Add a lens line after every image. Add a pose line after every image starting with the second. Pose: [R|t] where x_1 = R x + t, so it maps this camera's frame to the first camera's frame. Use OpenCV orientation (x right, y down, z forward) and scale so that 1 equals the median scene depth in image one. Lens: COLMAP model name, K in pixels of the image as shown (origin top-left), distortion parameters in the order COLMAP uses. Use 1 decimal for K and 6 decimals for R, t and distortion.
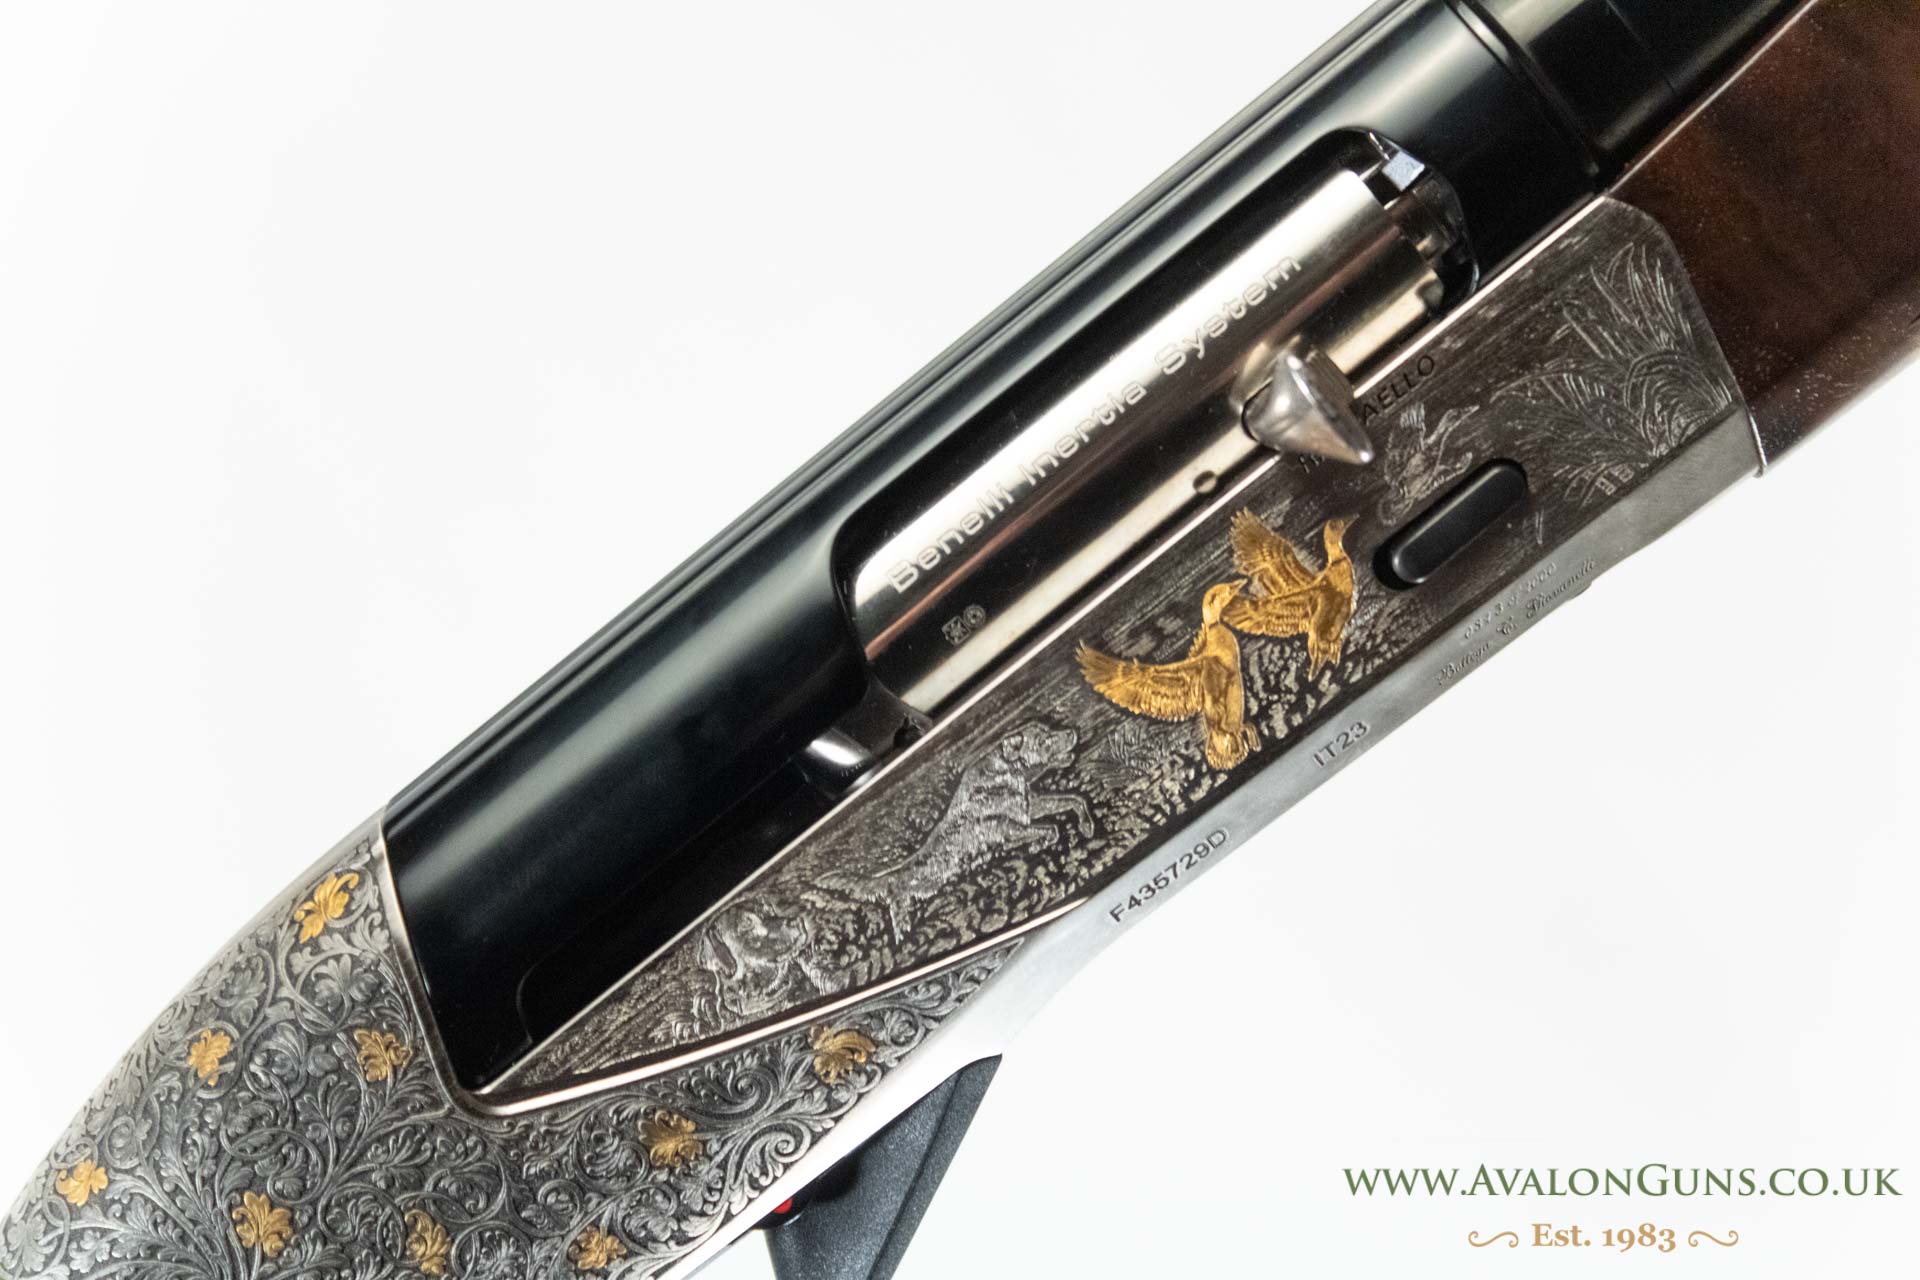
lens RADIAL K [[4822.3, 0, 960.3], [0, 4822.3, 639.5], [0, 0, 1]] dist [-0.059410, 0.000000]
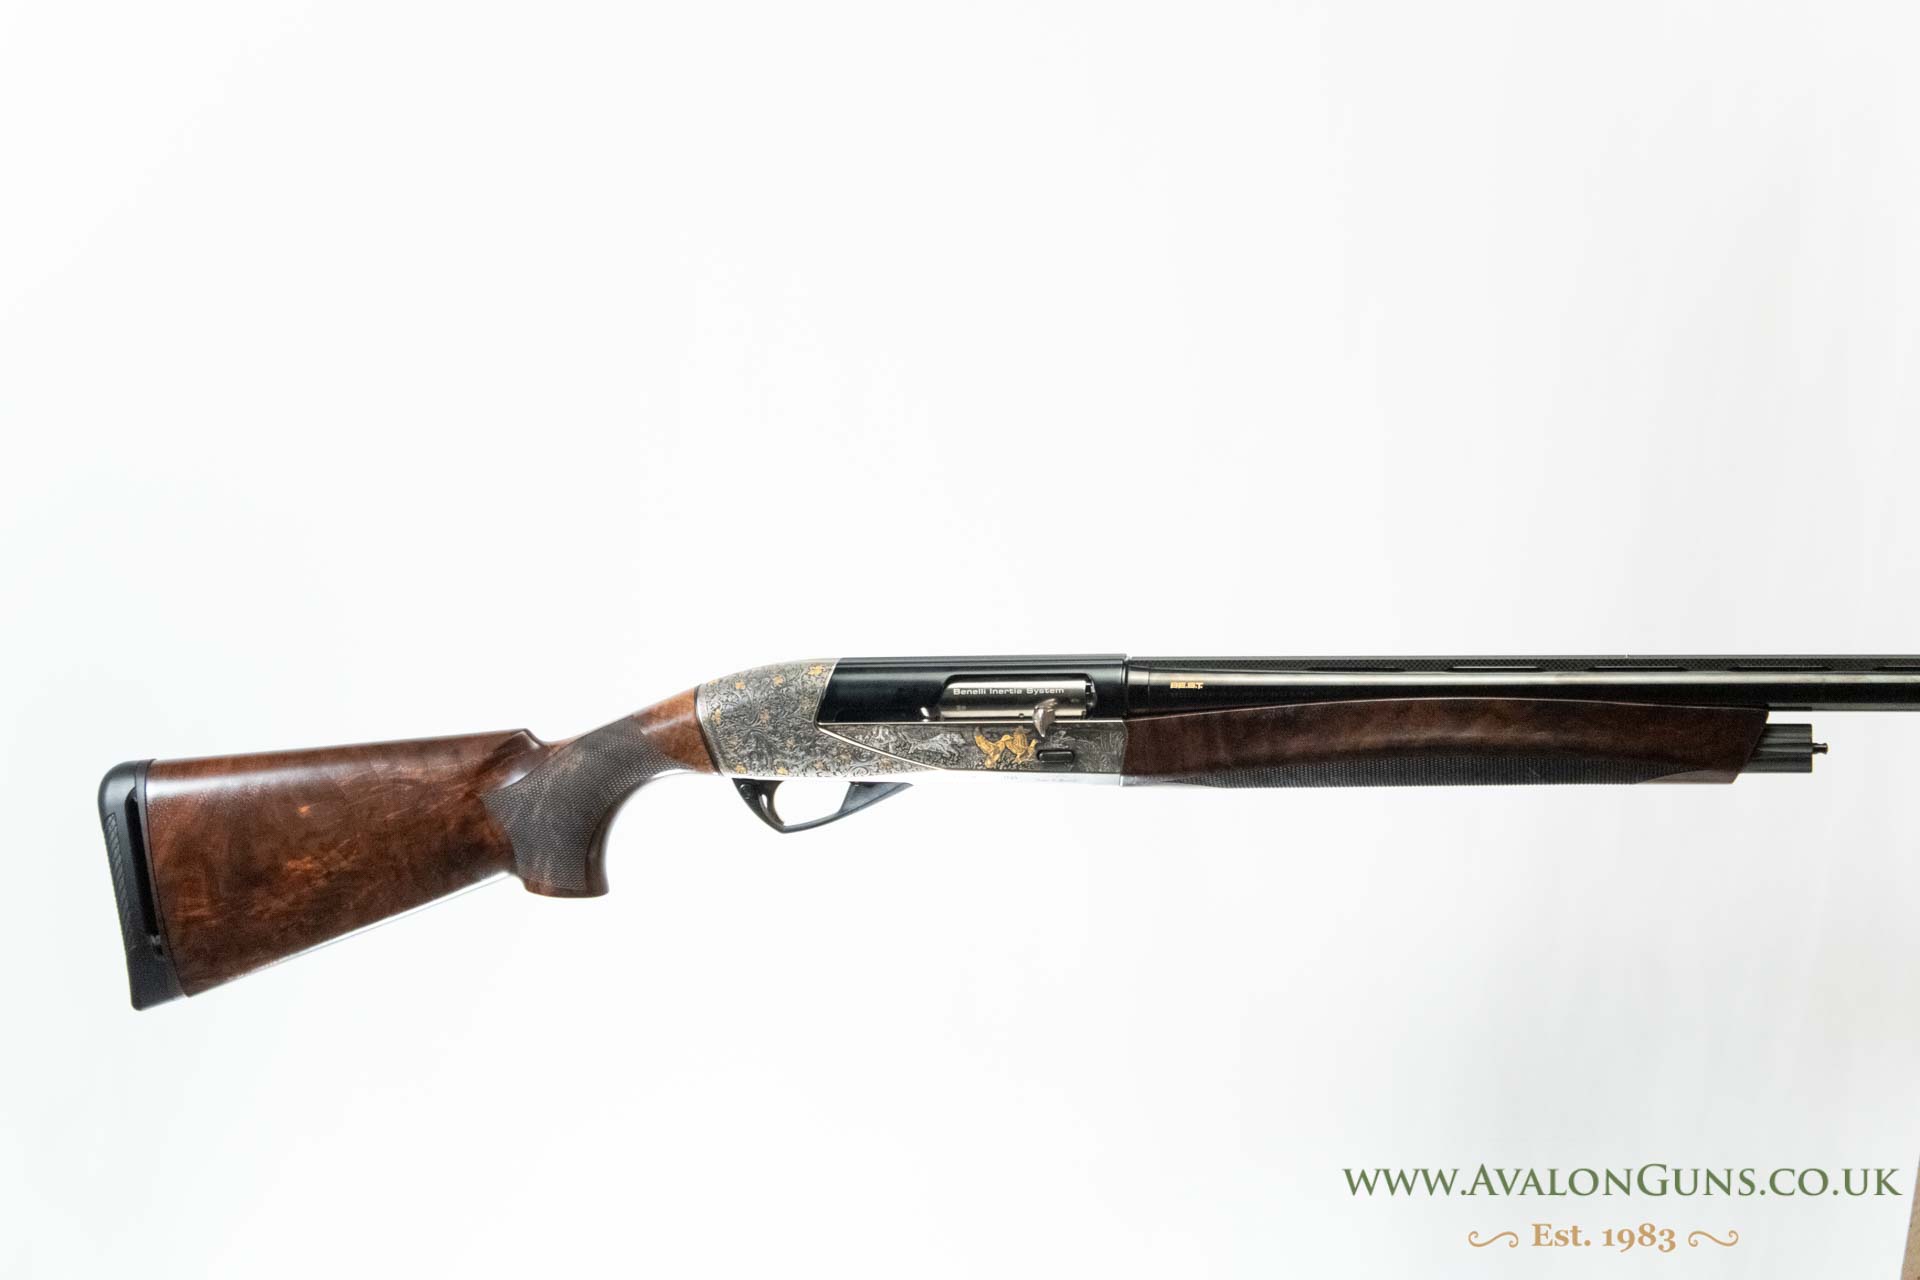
lens RADIAL K [[4462.0, 0, 959.8], [0, 4462.0, 640.1], [0, 0, 1]] dist [-0.027776, 0.000000]
pose [[0.788511, 0.611271, -0.067807, 0.251300], [-0.600862, 0.789184, 0.127097, -0.599805], [0.131203, -0.059475, 0.989570, -3.248662]]
